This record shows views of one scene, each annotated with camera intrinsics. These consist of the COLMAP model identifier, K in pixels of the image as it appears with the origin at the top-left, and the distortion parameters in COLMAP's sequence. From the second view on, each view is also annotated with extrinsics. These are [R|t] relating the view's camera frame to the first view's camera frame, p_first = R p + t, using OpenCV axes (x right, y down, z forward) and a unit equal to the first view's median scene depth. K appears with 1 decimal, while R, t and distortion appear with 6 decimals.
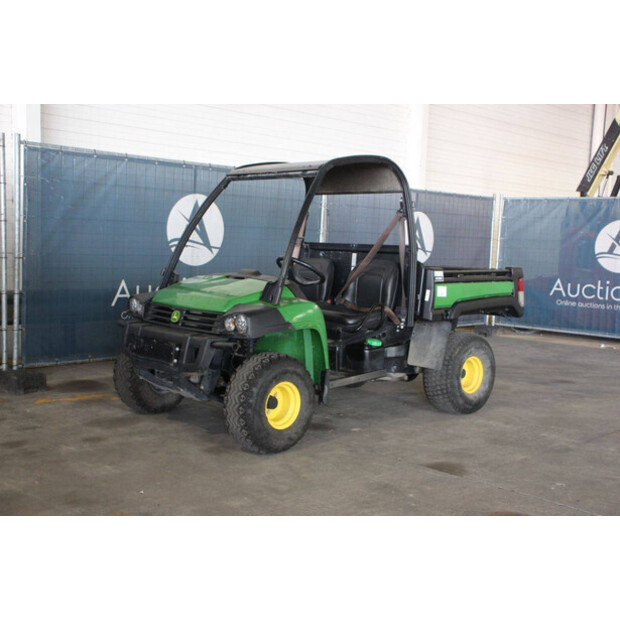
lens RADIAL K [[783.2, 0, 312.8], [0, 783.2, 309.3], [0, 0, 1]] dist [0.016456, 0.045869]
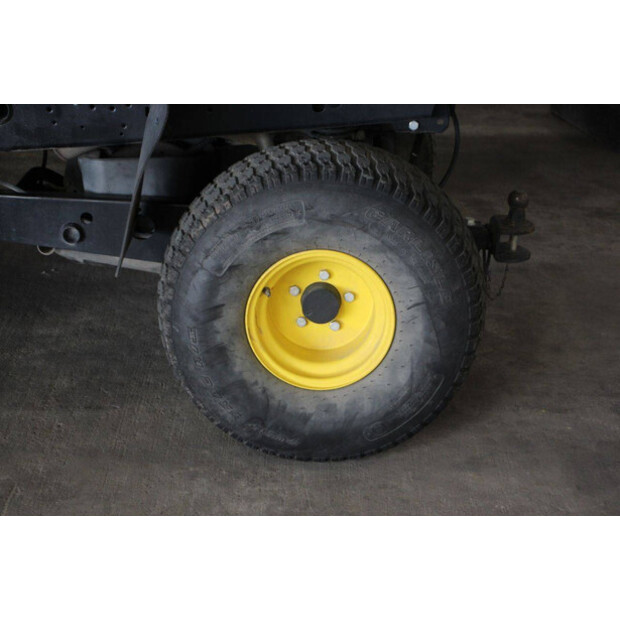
lens RADIAL K [[1341.6, 0, 310.0], [0, 1341.6, 310.0], [0, 0, 1]] dist [0.261326, 0.176377]
pose [[0.728024, 0.231696, -0.645212, 0.495013], [-0.092242, 0.965705, 0.242705, -0.024866], [0.679318, -0.117179, 0.724428, 0.718916]]
